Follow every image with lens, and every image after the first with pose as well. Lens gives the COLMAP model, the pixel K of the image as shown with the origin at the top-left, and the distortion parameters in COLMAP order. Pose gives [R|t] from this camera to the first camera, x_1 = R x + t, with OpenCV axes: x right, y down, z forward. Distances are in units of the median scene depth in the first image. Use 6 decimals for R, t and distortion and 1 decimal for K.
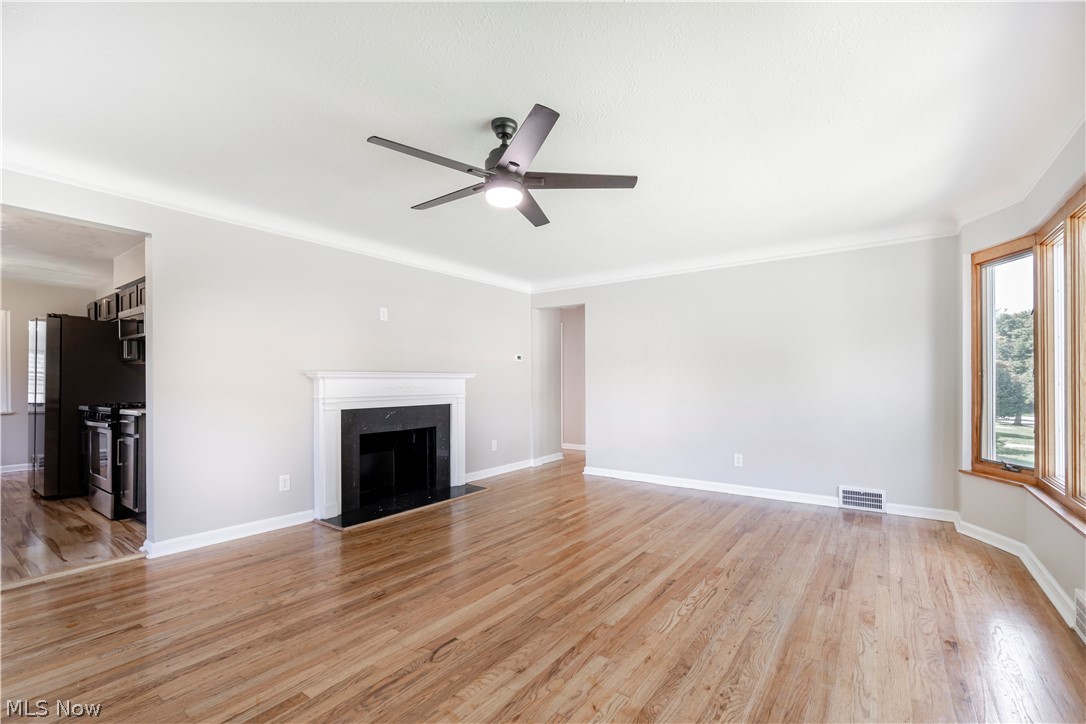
lens RADIAL K [[479.8, 0, 541.6], [0, 479.8, 379.8], [0, 0, 1]] dist [-0.000563, -0.000085]
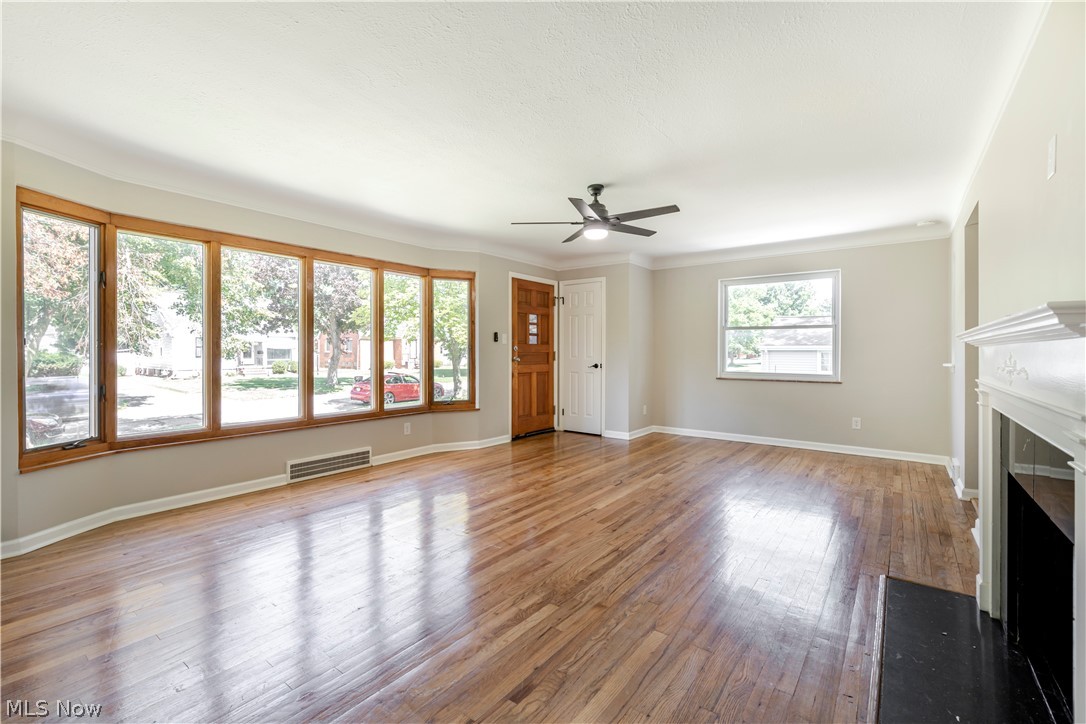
lens RADIAL K [[476.1, 0, 544.4], [0, 476.1, 356.2], [0, 0, 1]] dist [-0.000074, 0.000106]
pose [[-0.999839, -0.000615, 0.017918, 0.048990], [-0.000551, 0.999993, 0.003609, 0.007797], [-0.017920, 0.003598, -0.999833, 2.003236]]
